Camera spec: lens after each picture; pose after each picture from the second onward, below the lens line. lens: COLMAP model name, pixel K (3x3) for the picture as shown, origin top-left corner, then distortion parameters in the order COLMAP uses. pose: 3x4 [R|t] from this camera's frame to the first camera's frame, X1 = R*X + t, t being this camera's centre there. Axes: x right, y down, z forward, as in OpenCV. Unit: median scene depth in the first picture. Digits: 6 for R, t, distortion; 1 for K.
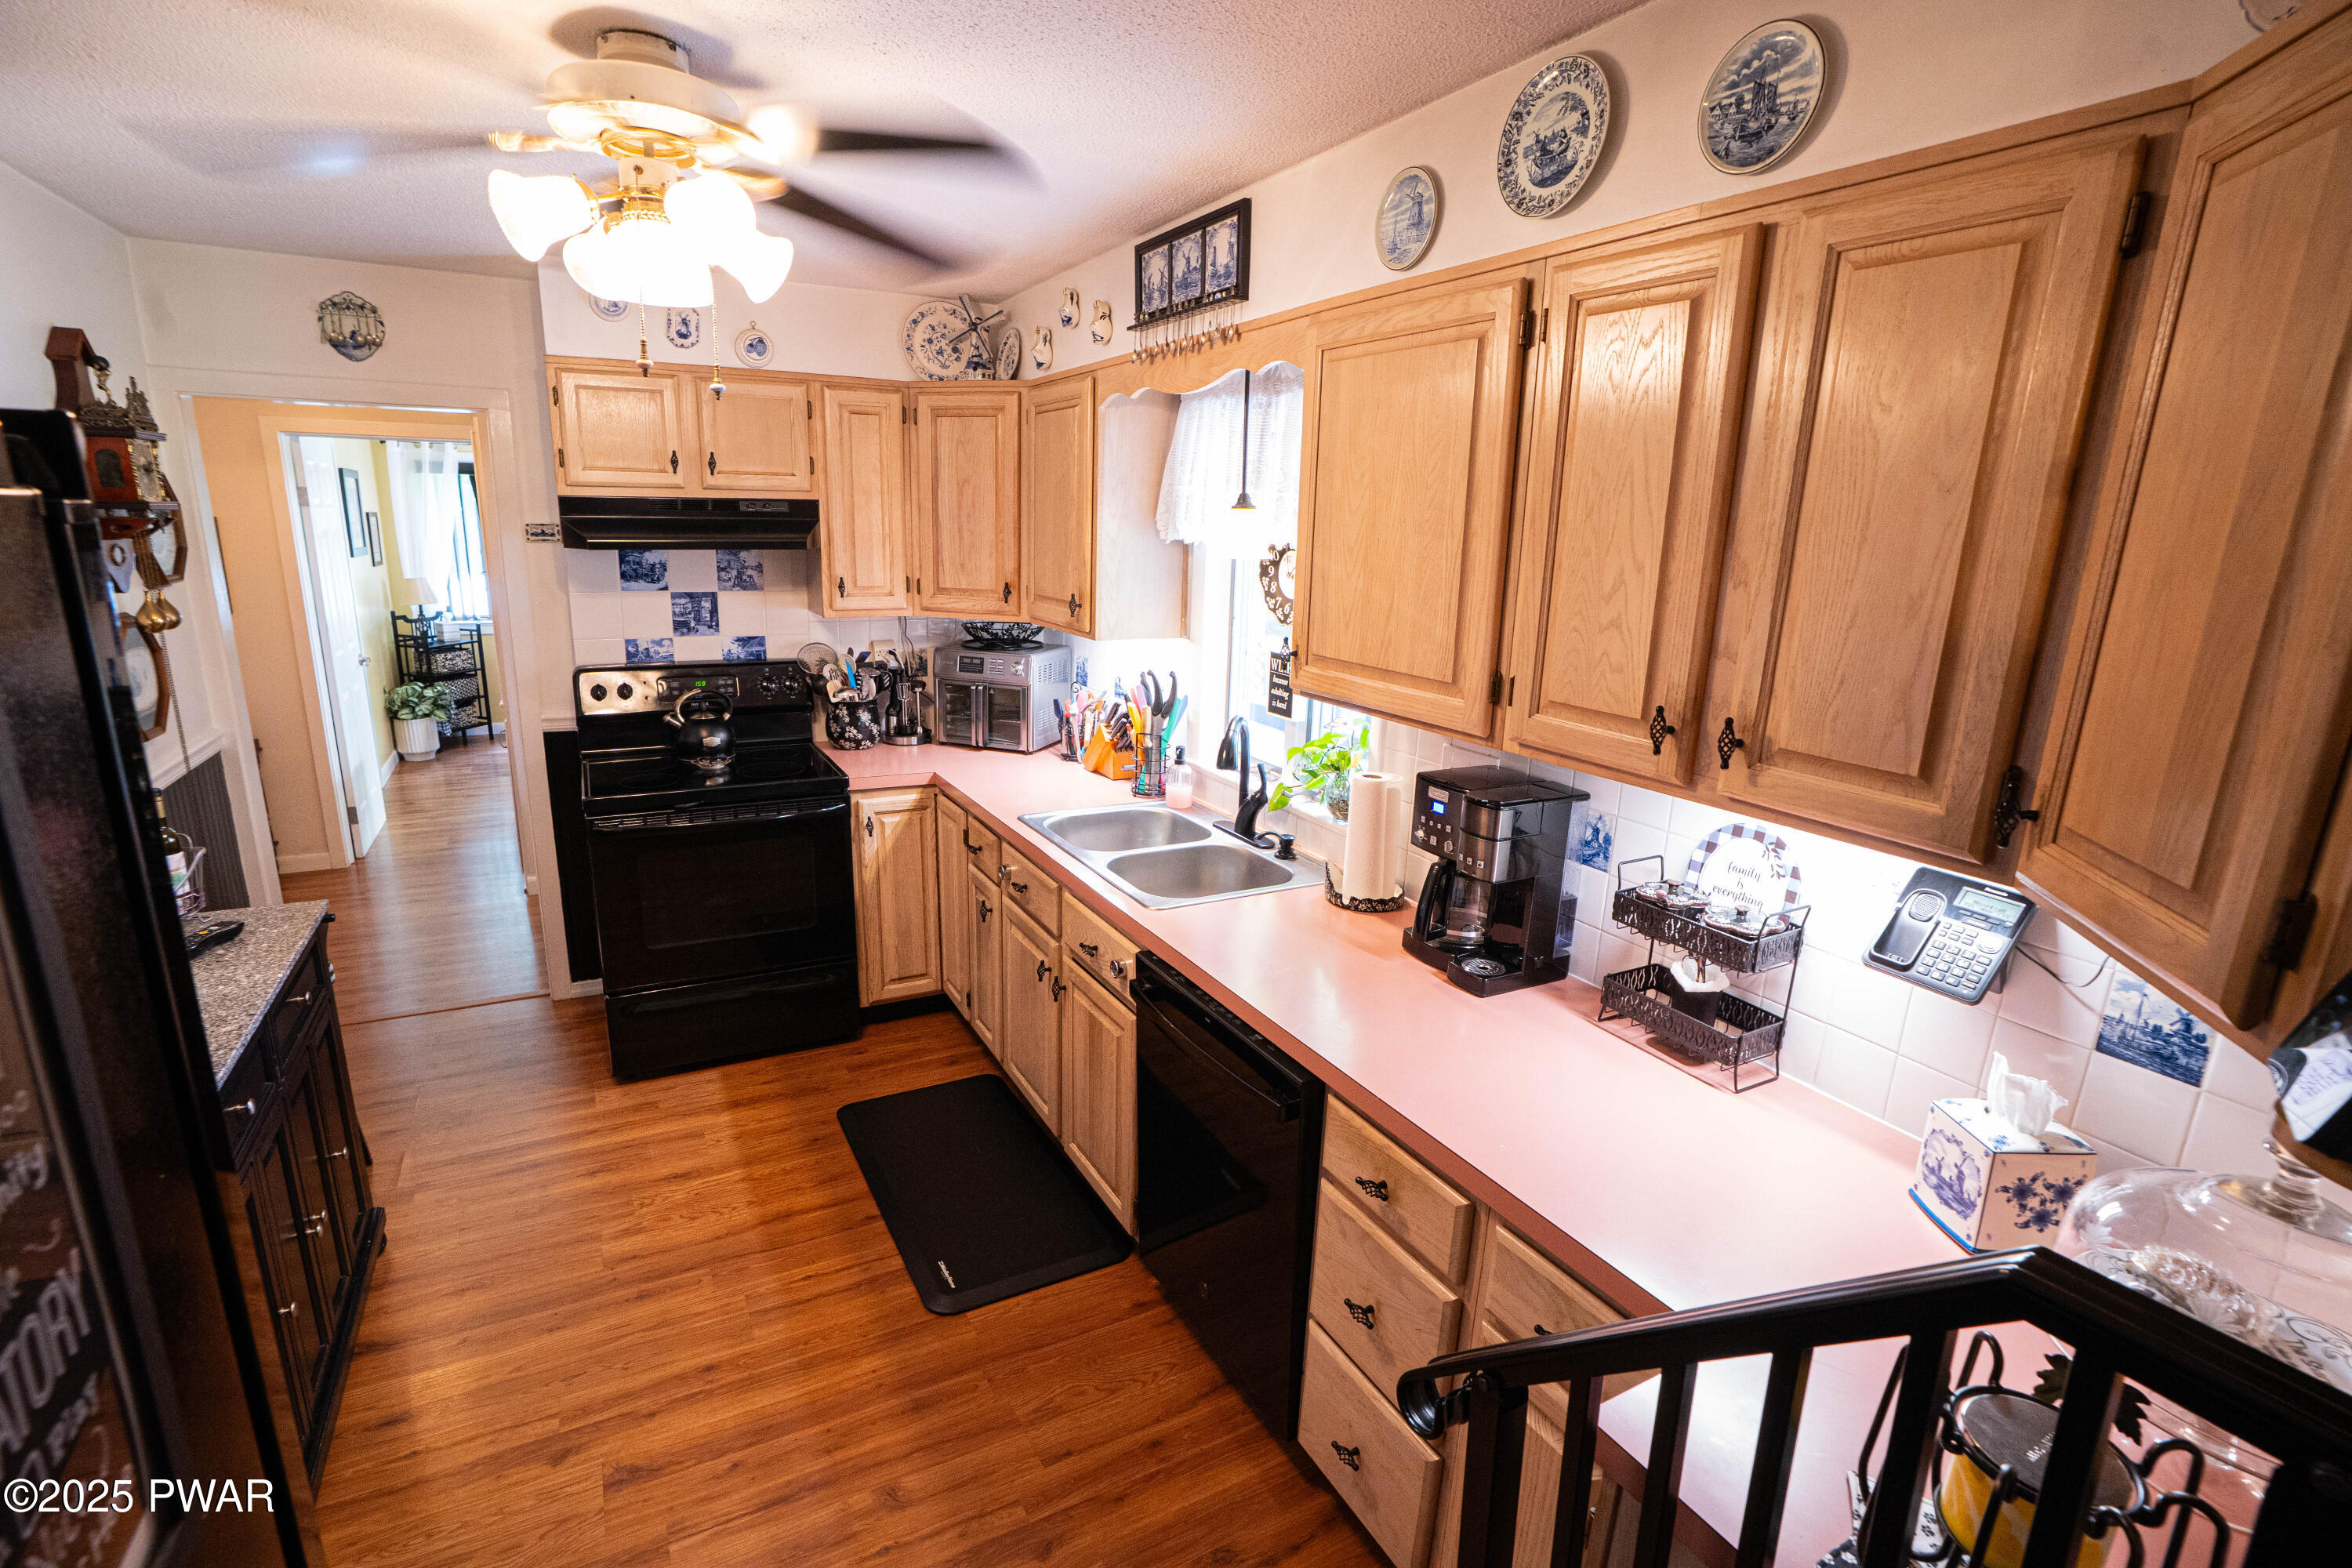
lens RADIAL K [[1093.0, 0, 1164.8], [0, 1093.0, 791.2], [0, 0, 1]] dist [-0.064704, 0.025113]
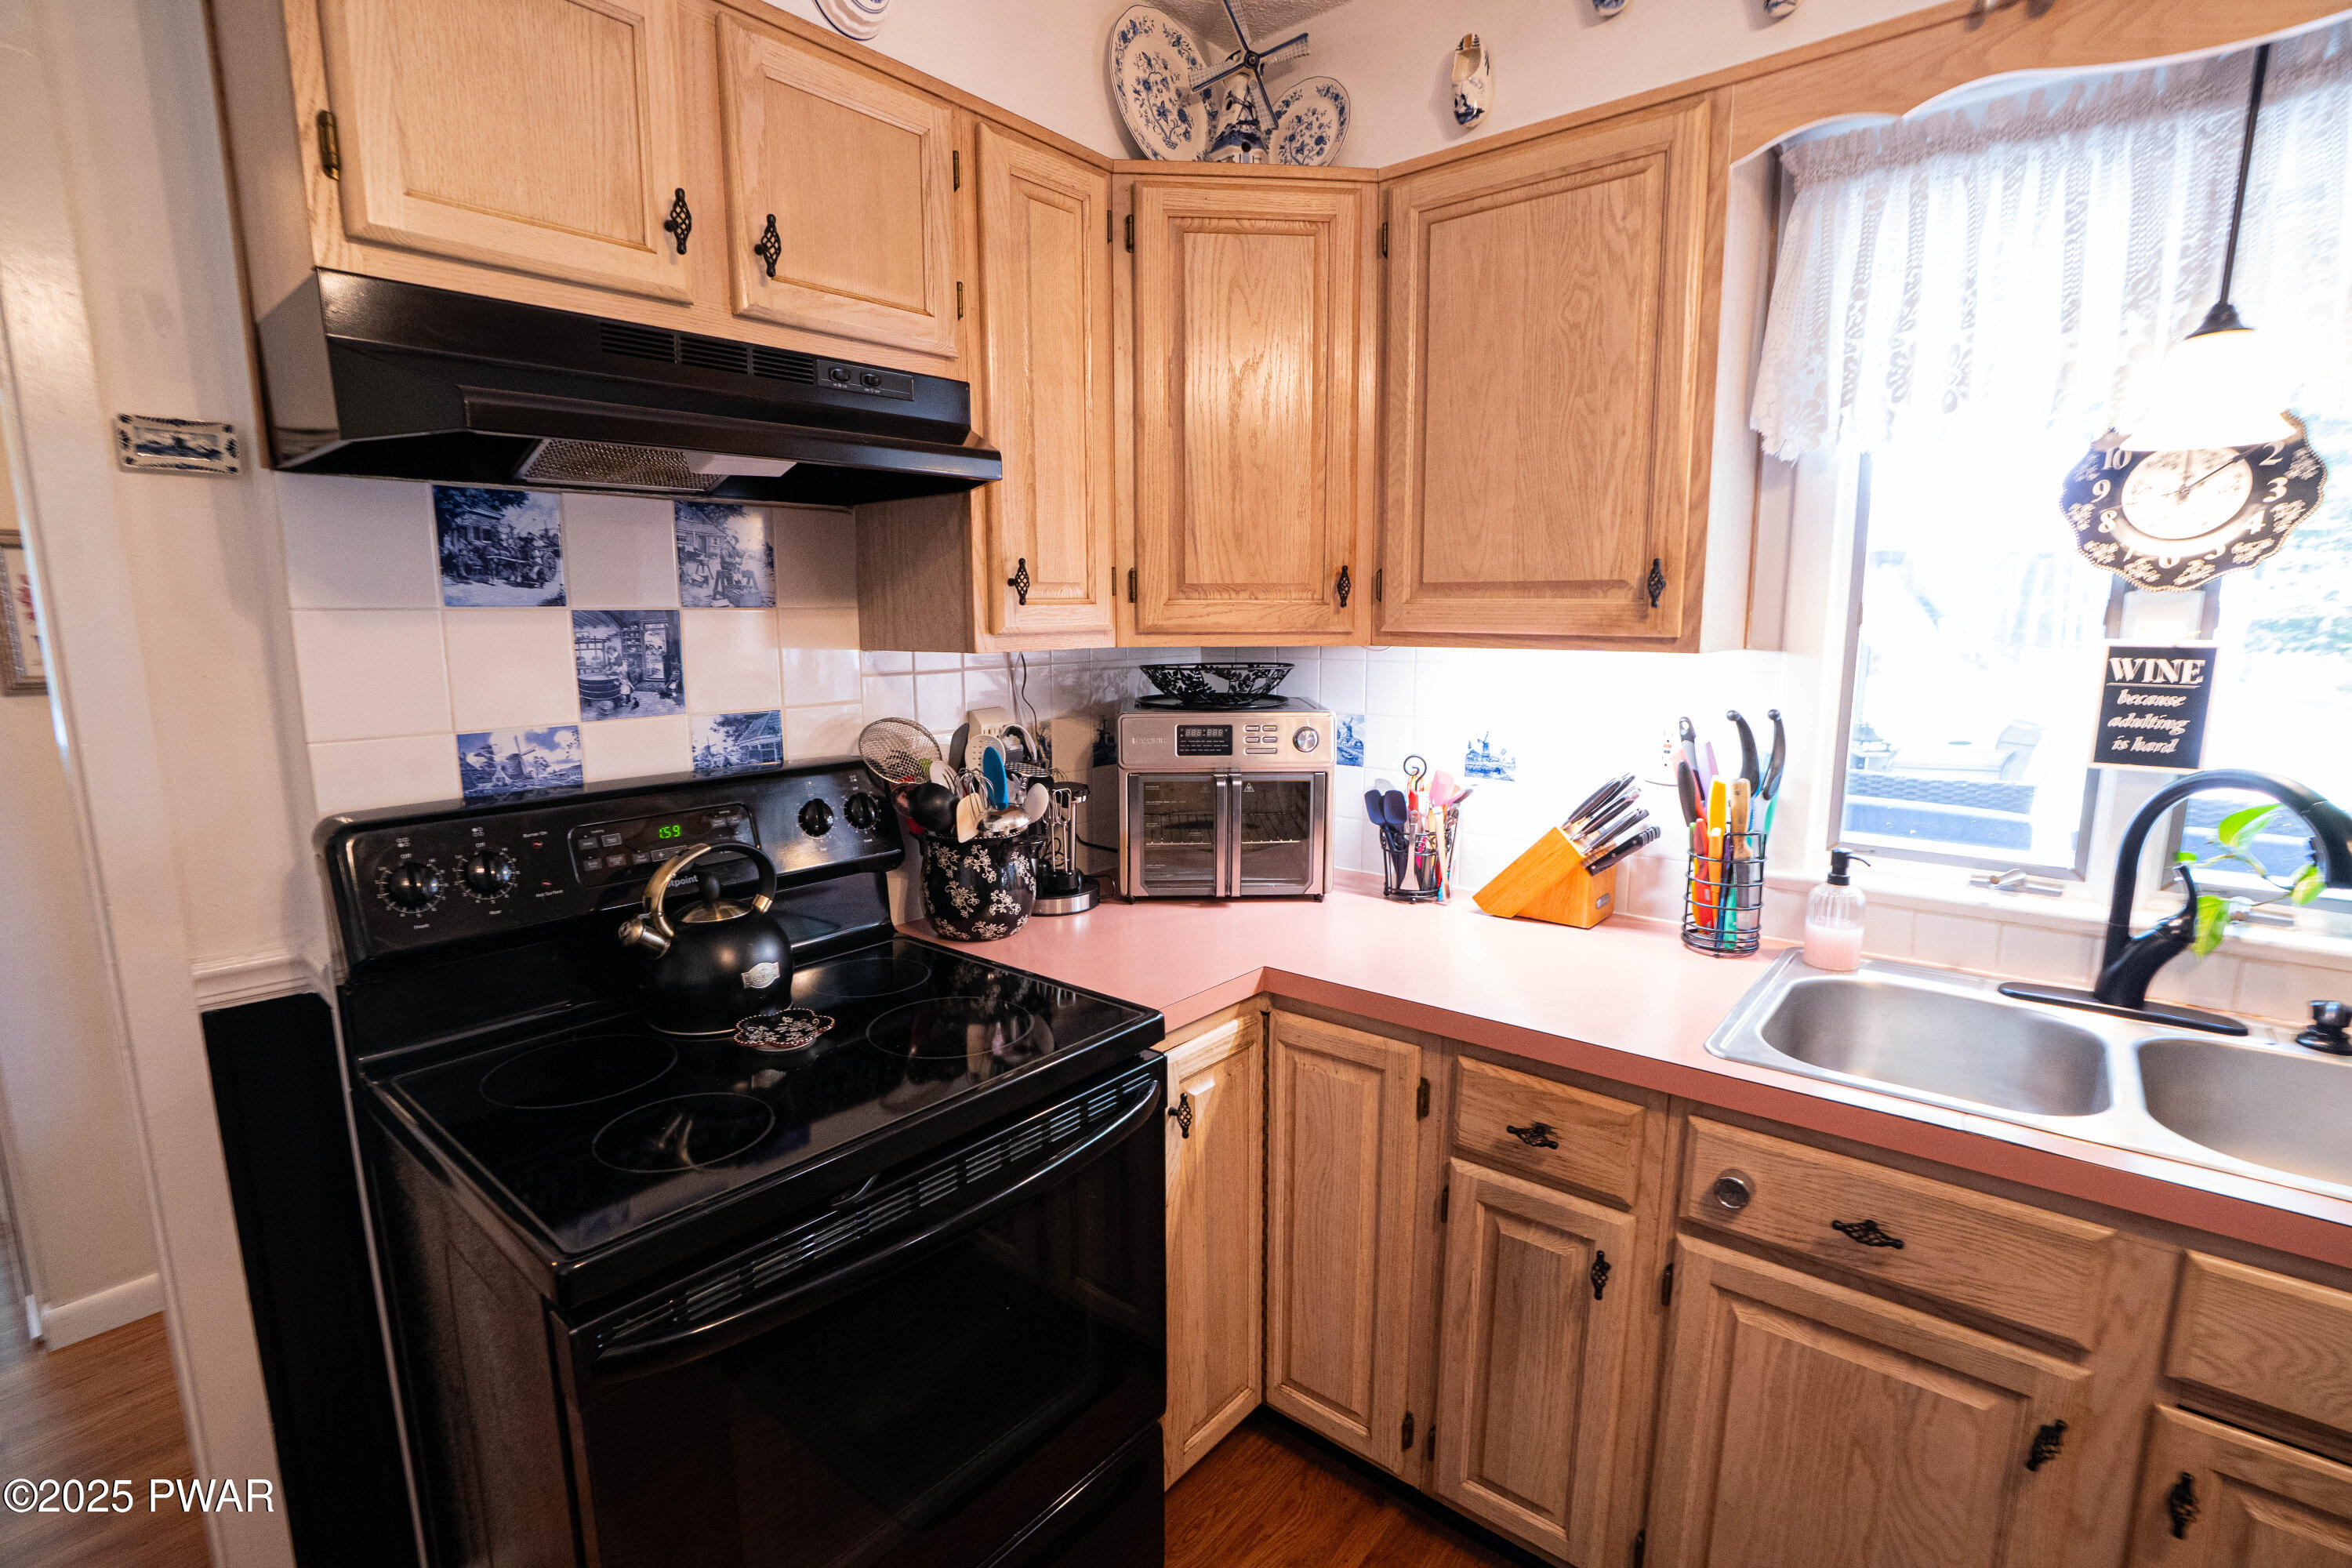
lens RADIAL K [[1093.0, 0, 1179.3], [0, 1093.0, 795.4], [0, 0, 1]] dist [-0.064704, 0.025113]
pose [[0.928051, -0.096288, 0.359790, -0.410167], [0.122873, 0.991074, -0.051709, -0.070872], [-0.351600, 0.092197, 0.931599, 0.574088]]
